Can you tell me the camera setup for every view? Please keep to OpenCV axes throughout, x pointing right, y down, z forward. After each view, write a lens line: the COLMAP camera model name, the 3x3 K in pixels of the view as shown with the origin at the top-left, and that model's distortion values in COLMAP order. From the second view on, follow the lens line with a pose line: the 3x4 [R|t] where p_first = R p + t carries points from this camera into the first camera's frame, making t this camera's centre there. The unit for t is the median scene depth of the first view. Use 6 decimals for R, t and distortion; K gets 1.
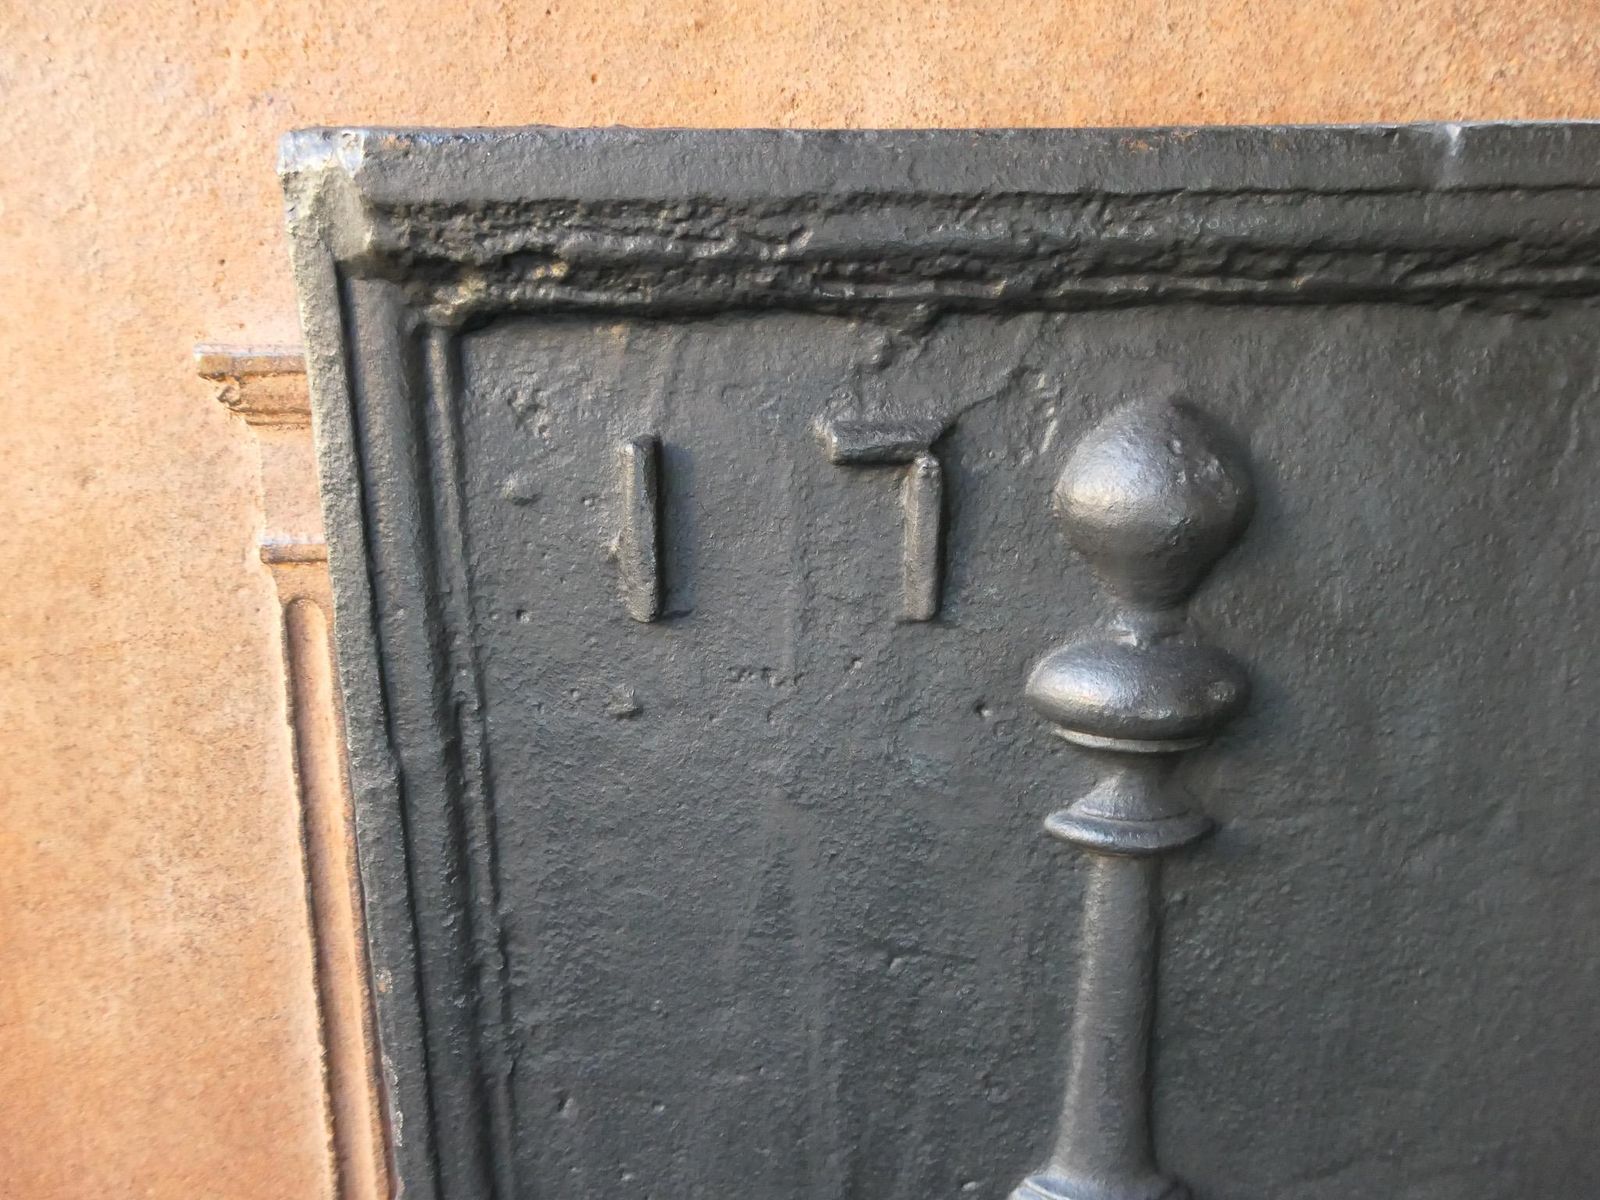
lens RADIAL K [[1240.9, 0, 802.5], [0, 1240.9, 603.7], [0, 0, 1]] dist [-0.014271, 0.014162]
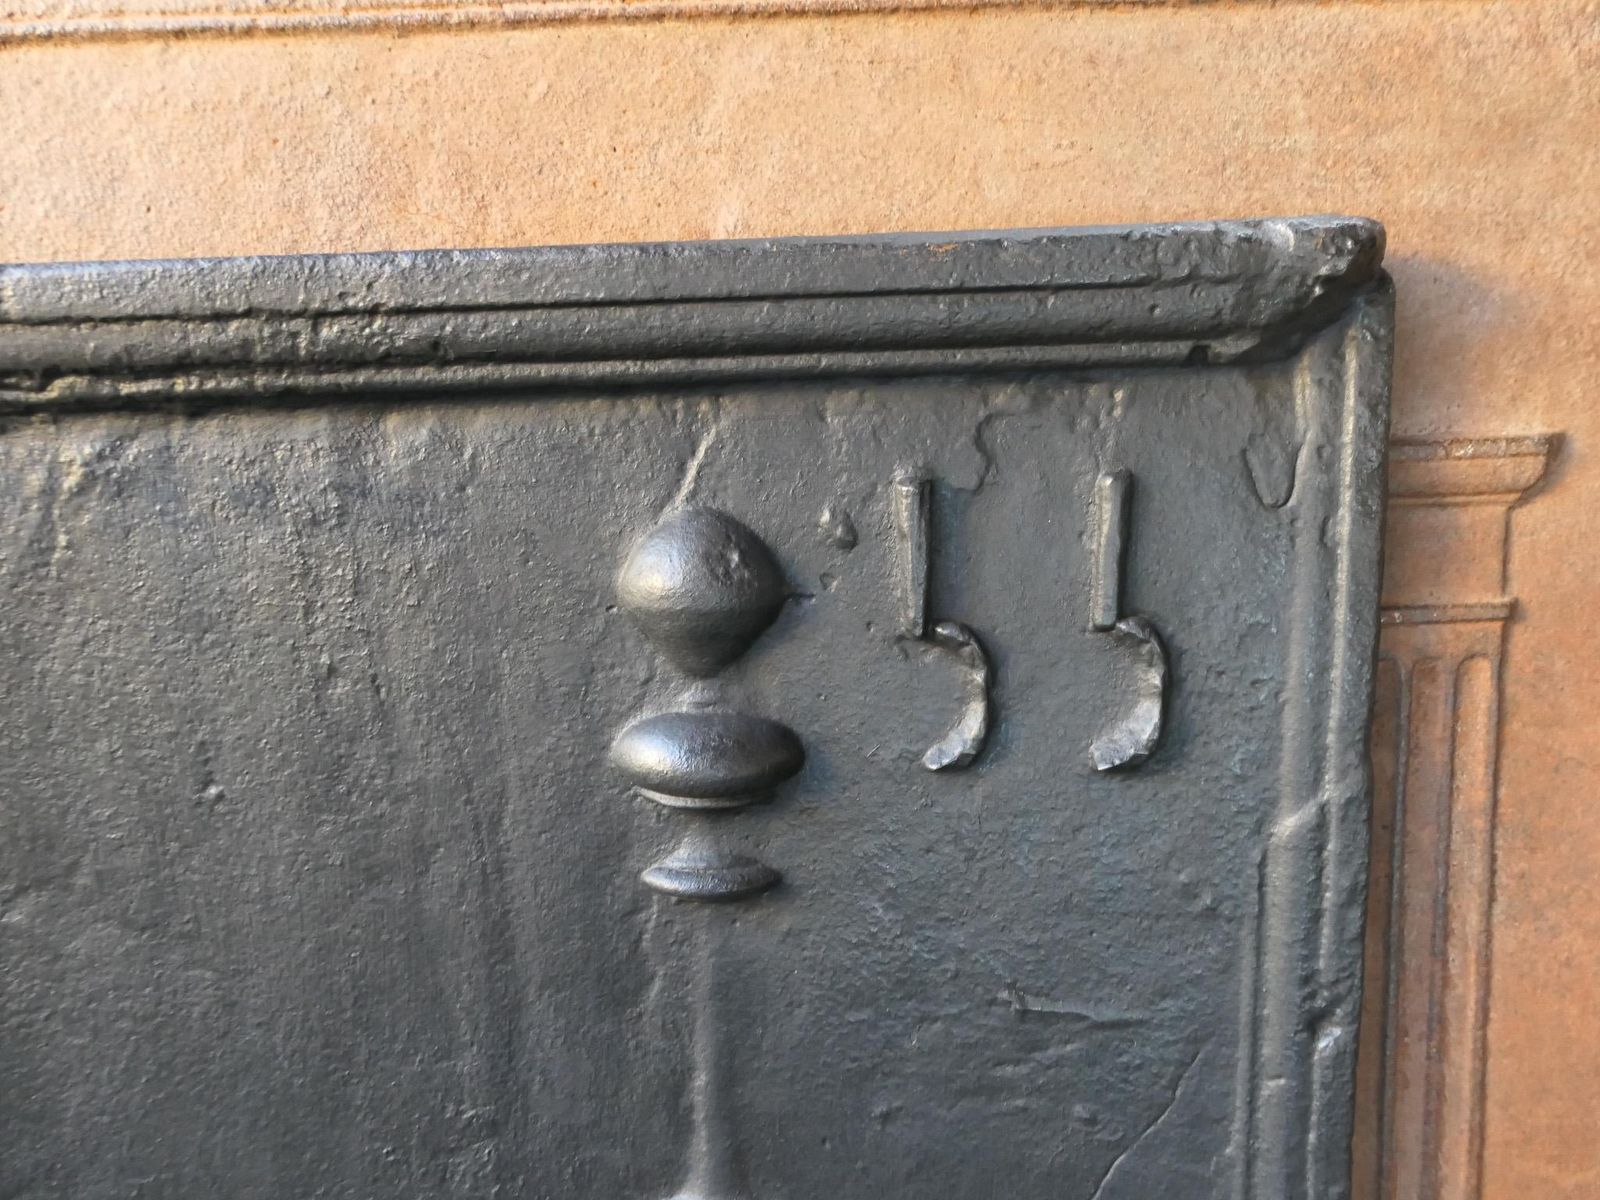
lens RADIAL K [[1224.2, 0, 793.0], [0, 1224.2, 604.6], [0, 0, 1]] dist [-0.012801, 0.007746]
pose [[0.997379, 0.000322, -0.072349, 1.447402], [-0.003784, 0.998854, -0.047713, -0.022447], [0.072250, 0.047862, 0.996237, -0.061823]]
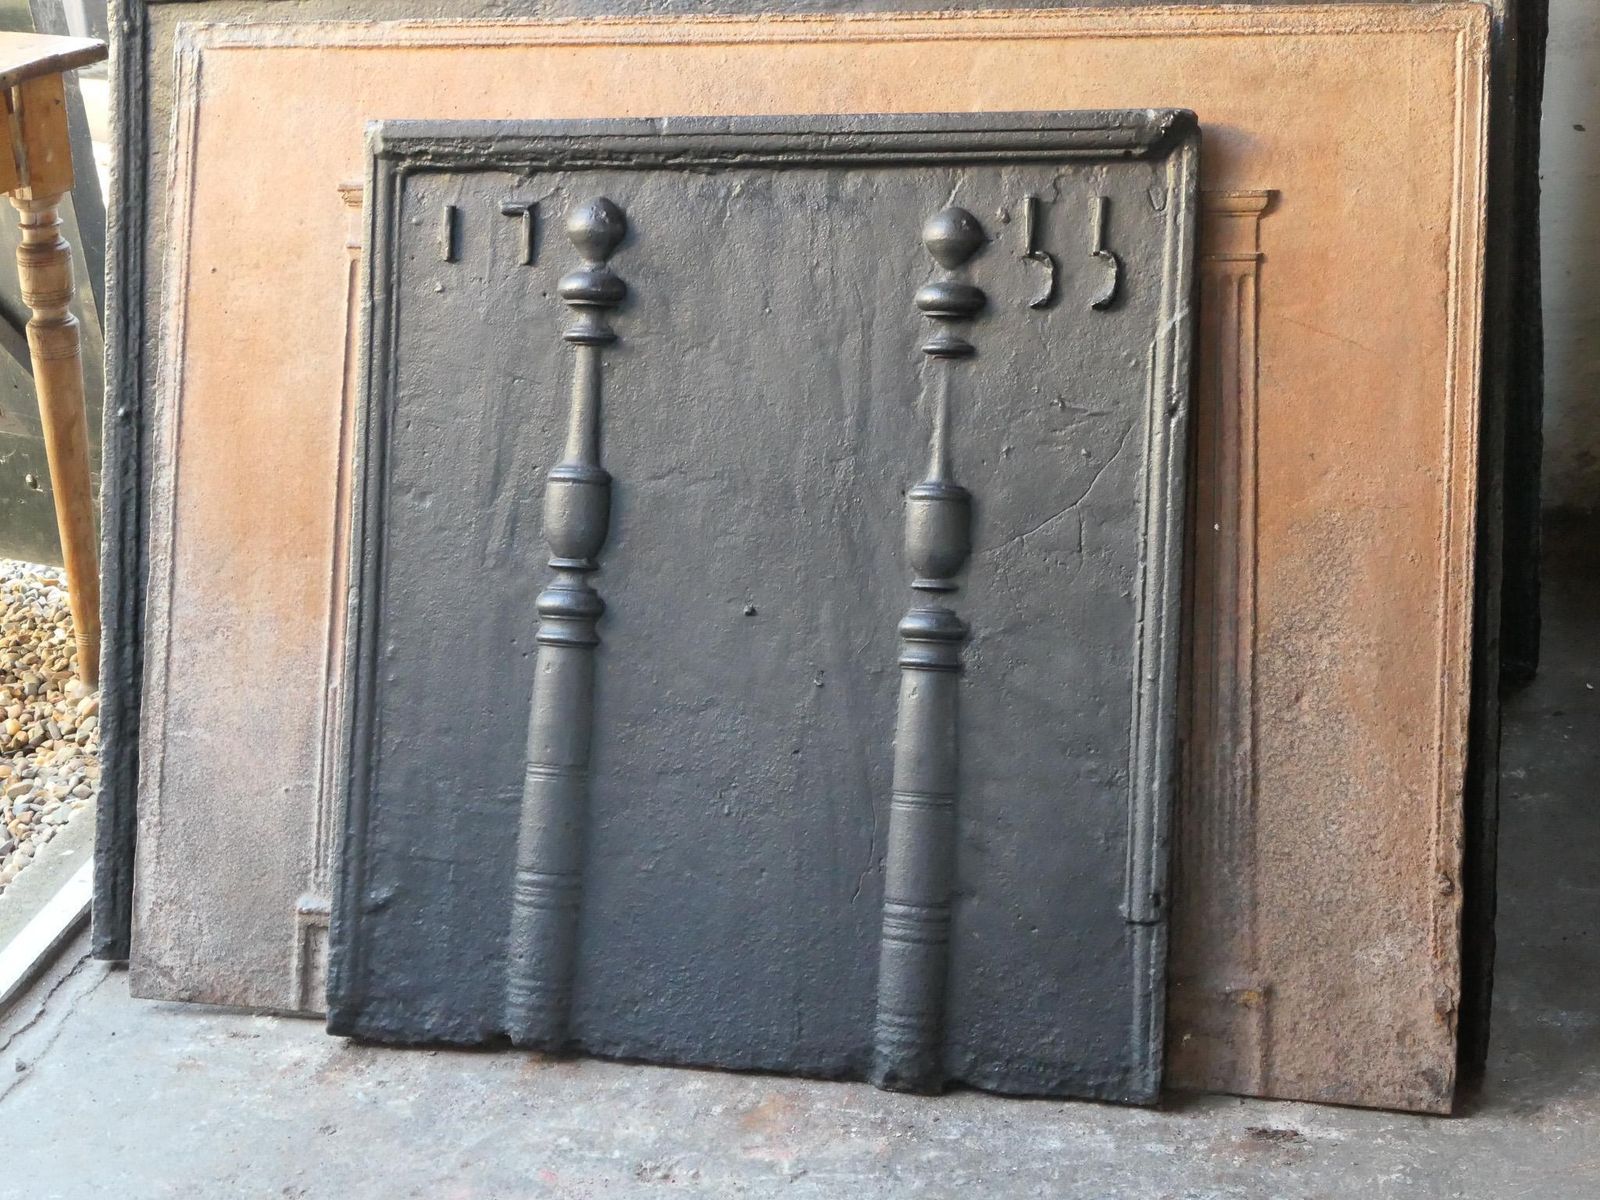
lens RADIAL K [[2875.4, 0, 800.0], [0, 2875.4, 600.0], [0, 0, 1]] dist [-0.022124, 0.429001]
pose [[0.944610, 0.048249, -0.324628, 3.372242], [-0.124830, 0.967612, -0.219420, 2.511365], [0.303527, 0.247790, 0.920039, -5.670326]]
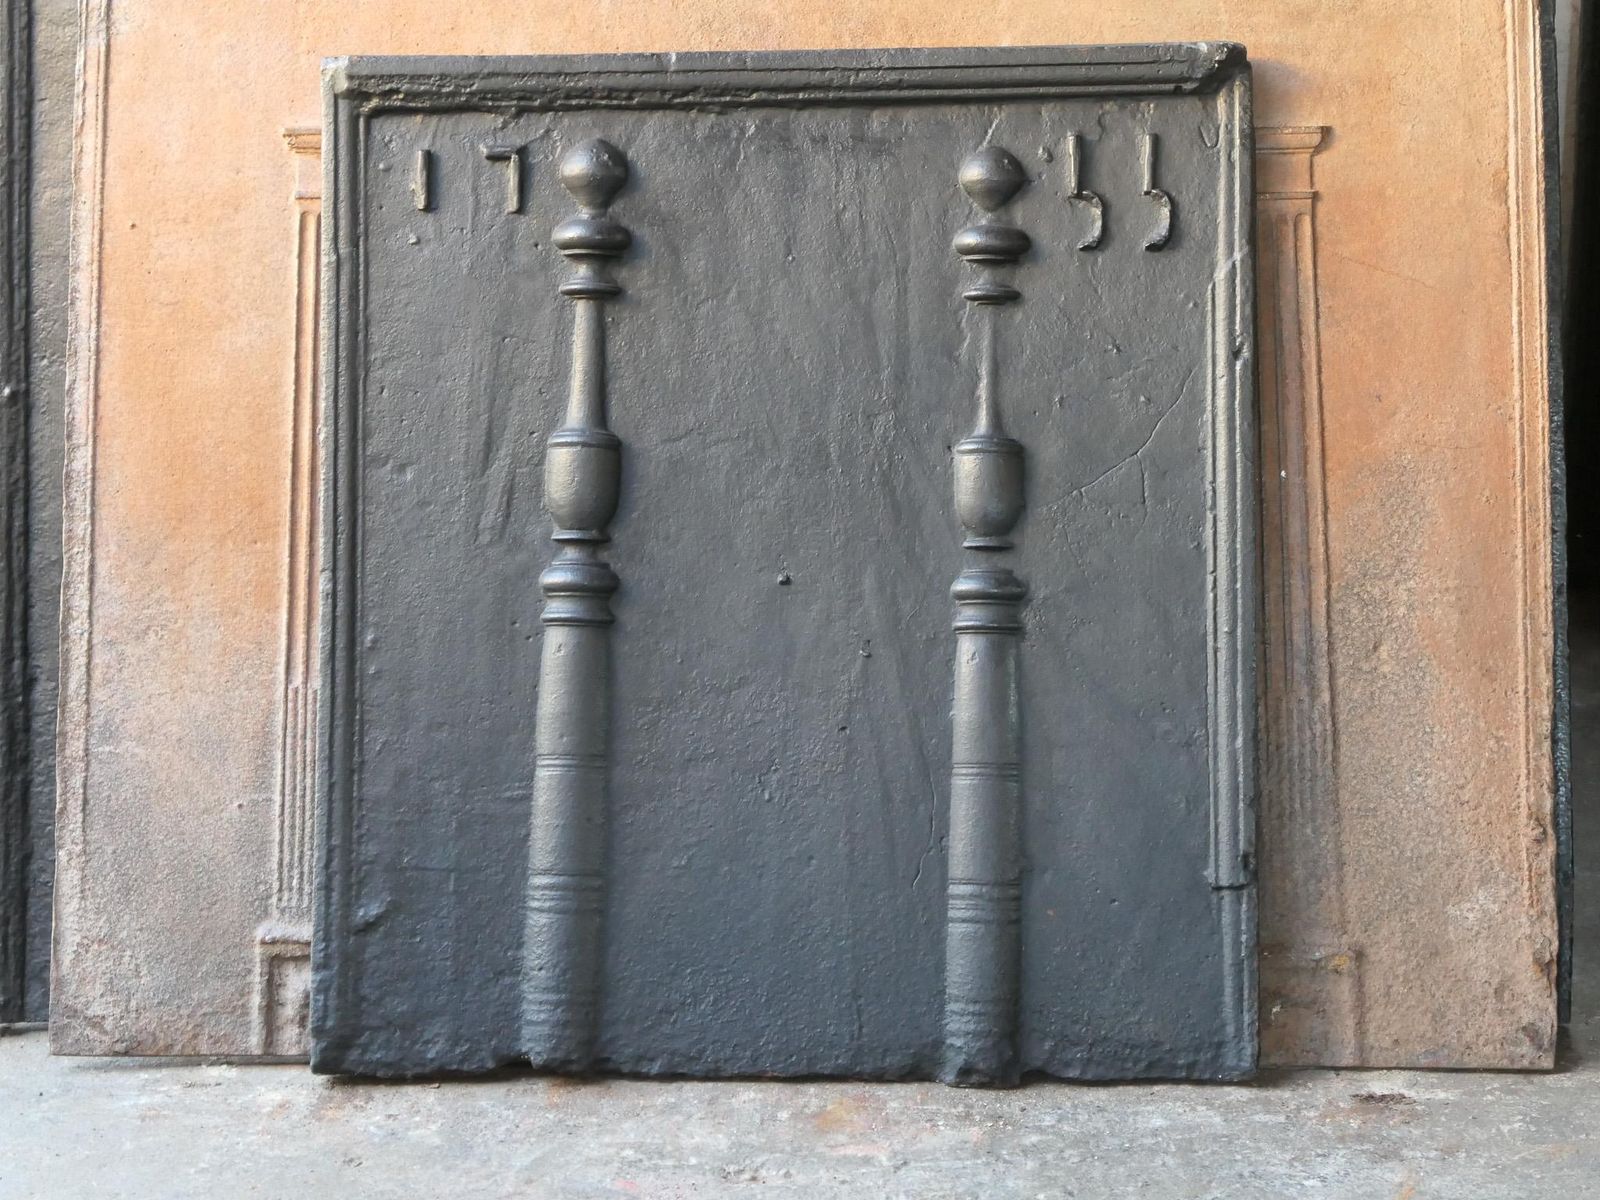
lens RADIAL K [[3922.7, 0, 797.5], [0, 3922.7, 609.5], [0, 0, 1]] dist [0.067861, -0.255991]
pose [[0.992670, 0.005662, -0.120721, 1.972895], [-0.042768, 0.950720, -0.307088, 3.904025], [0.113033, 0.310001, 0.943993, -7.746747]]
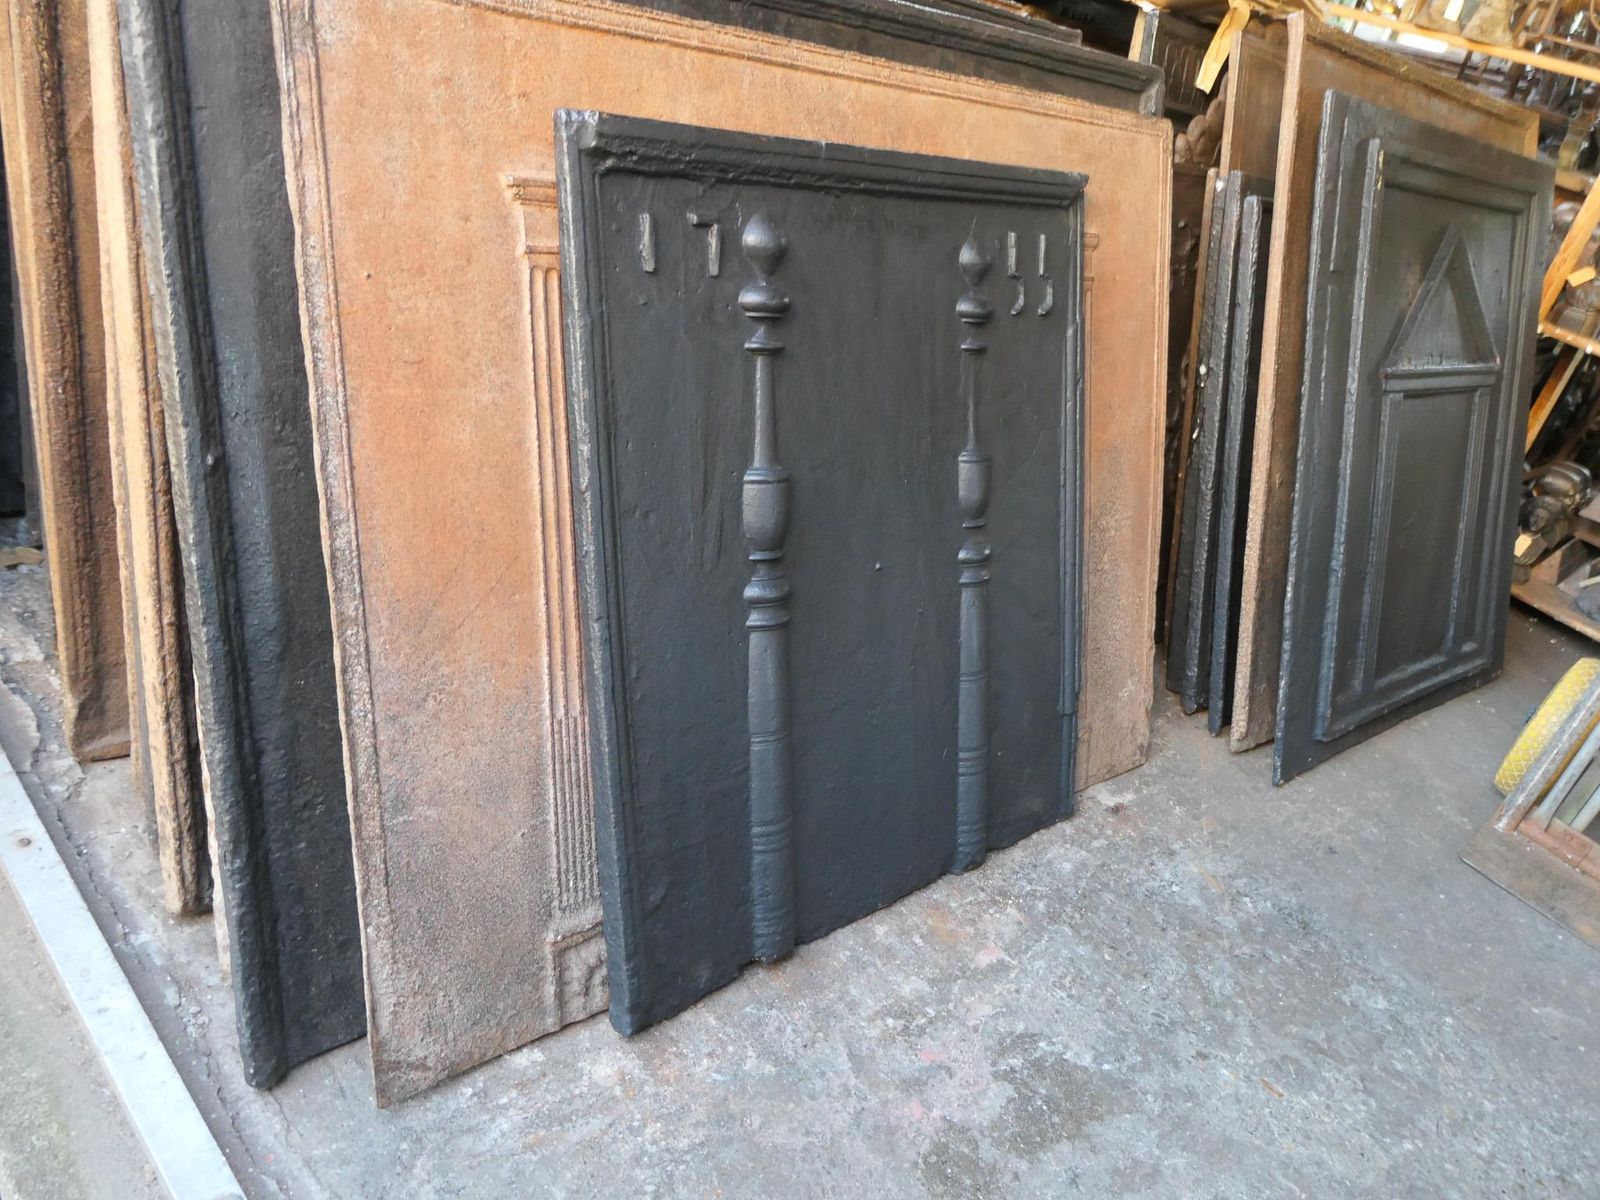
lens RADIAL K [[1240.9, 0, 802.5], [0, 1240.9, 603.7], [0, 0, 1]] dist [-0.014271, 0.014162]
pose [[0.752002, -0.140276, 0.644062, -2.064330], [0.159947, 0.986724, 0.028155, 0.854047], [-0.639461, 0.081843, 0.764455, -1.673156]]
